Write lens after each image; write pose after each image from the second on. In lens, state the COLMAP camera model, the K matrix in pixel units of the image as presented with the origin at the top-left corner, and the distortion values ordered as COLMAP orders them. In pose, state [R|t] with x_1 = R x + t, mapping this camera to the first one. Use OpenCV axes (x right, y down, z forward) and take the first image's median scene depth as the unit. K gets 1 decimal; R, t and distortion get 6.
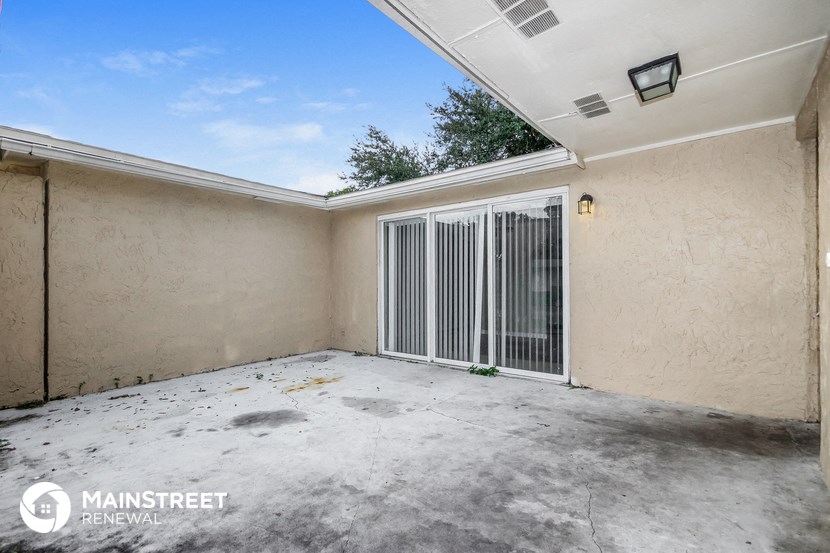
lens RADIAL K [[393.3, 0, 417.4], [0, 393.3, 278.4], [0, 0, 1]] dist [-0.002863, -0.004373]
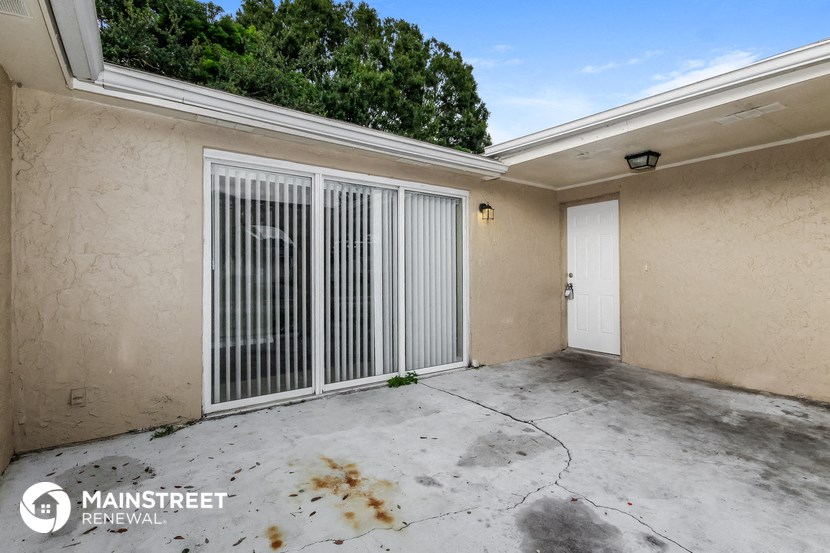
lens RADIAL K [[393.3, 0, 414.3], [0, 393.3, 274.8], [0, 0, 1]] dist [-0.002863, -0.004373]
pose [[0.289765, -0.004073, 0.957089, -1.066868], [-0.006357, 0.999961, 0.006180, -0.001542], [-0.957077, -0.007875, 0.289728, 1.189542]]
